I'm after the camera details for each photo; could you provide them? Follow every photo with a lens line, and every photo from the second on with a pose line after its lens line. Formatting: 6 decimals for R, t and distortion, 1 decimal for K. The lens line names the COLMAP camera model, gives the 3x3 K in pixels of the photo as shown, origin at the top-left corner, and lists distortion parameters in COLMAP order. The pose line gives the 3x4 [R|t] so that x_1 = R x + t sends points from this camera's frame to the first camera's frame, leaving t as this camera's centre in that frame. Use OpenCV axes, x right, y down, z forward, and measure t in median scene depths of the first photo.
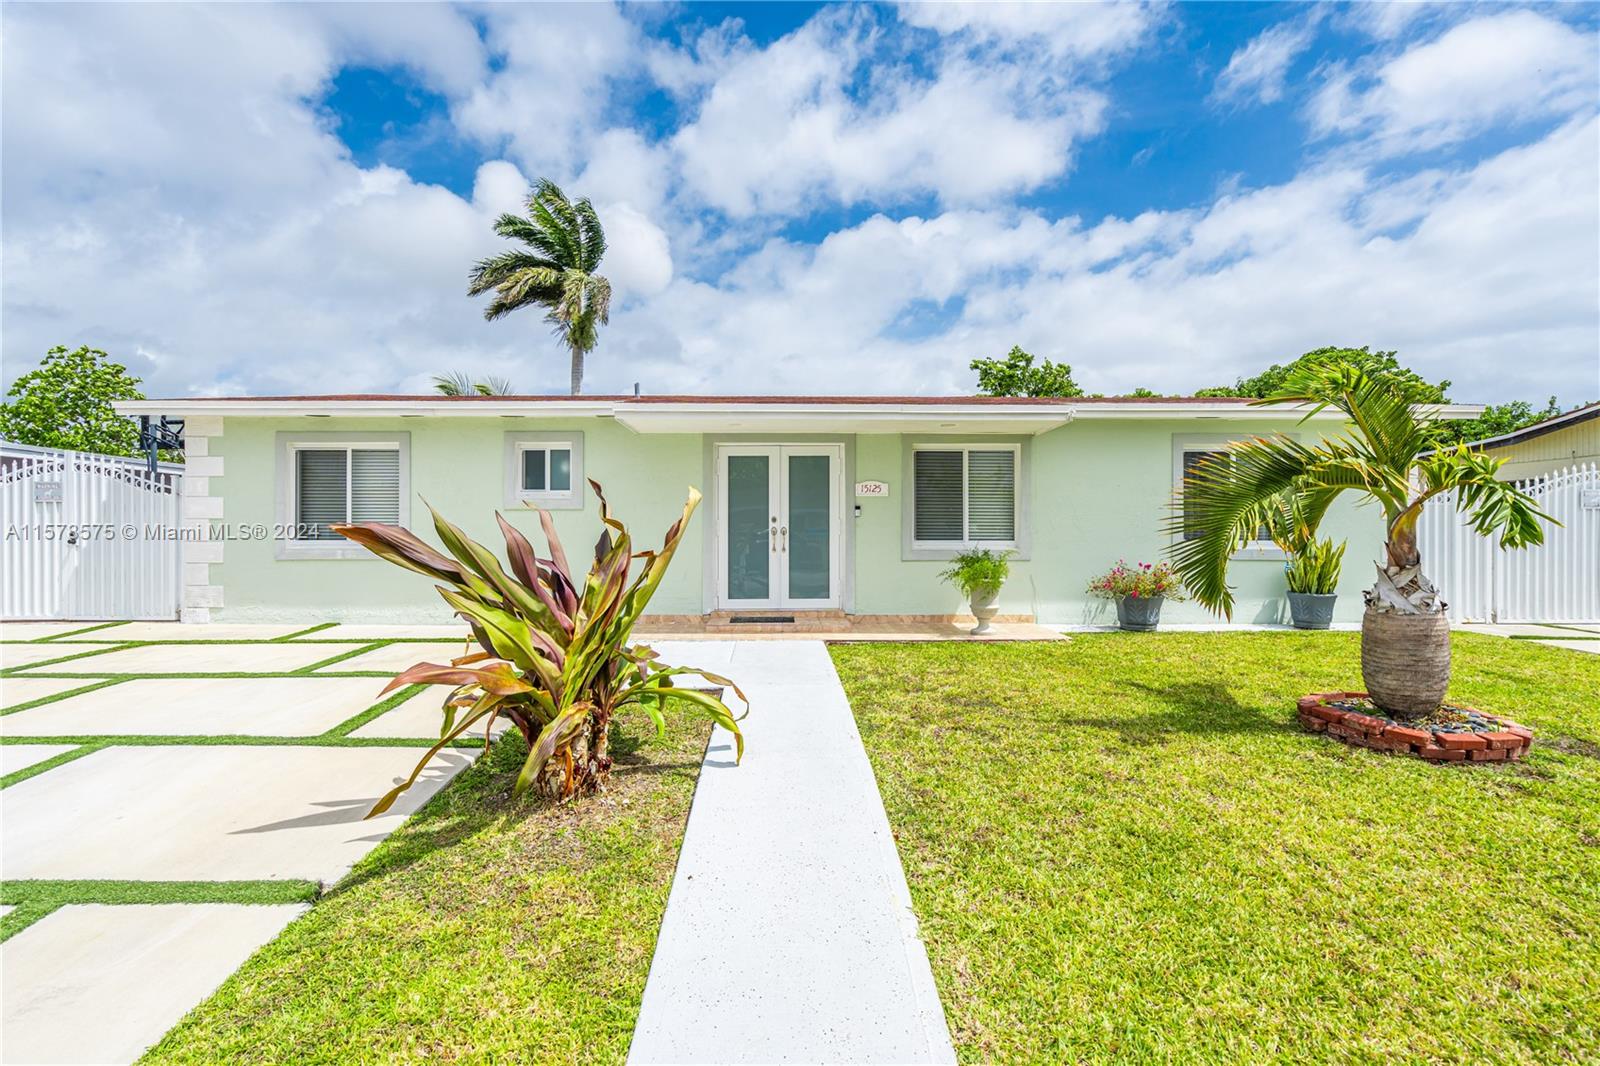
lens RADIAL K [[716.3, 0, 800.7], [0, 716.3, 538.6], [0, 0, 1]] dist [-0.001912, 0.000681]
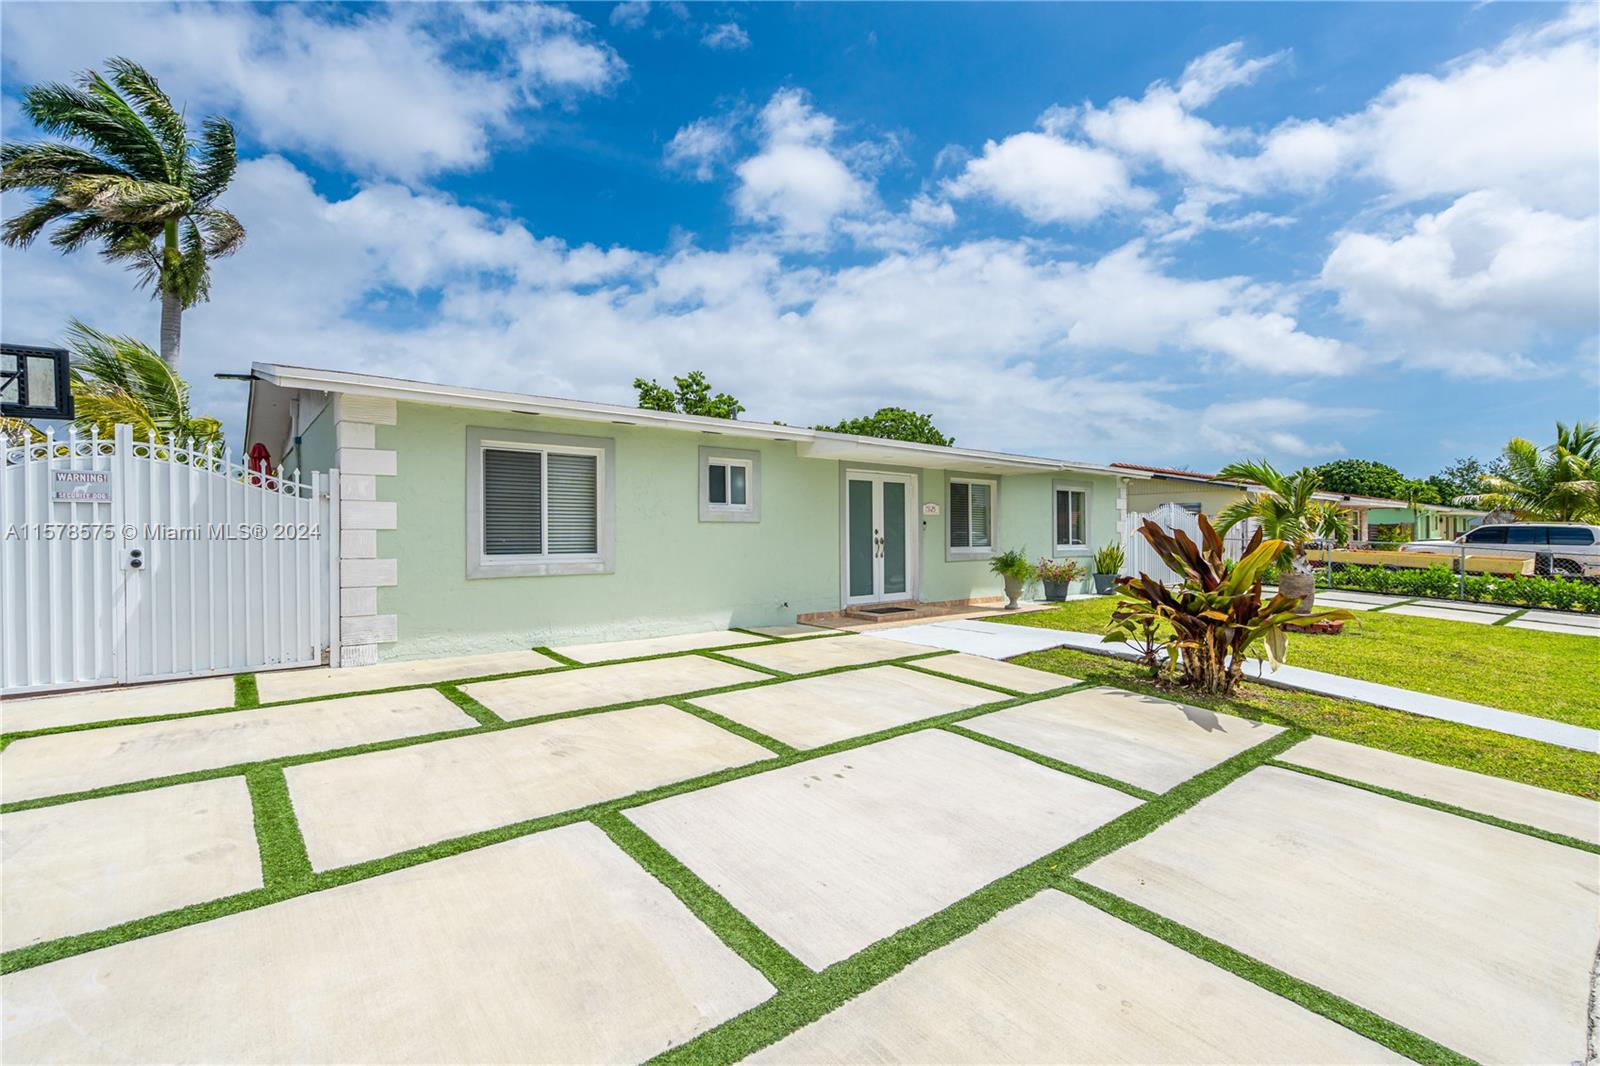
lens RADIAL K [[712.7, 0, 801.7], [0, 712.7, 544.2], [0, 0, 1]] dist [-0.023301, 0.012431]
pose [[0.781208, -0.009201, 0.624203, -0.938073], [0.014532, 0.999888, -0.003448, -0.002239], [-0.624102, 0.011764, 0.781254, 0.105557]]
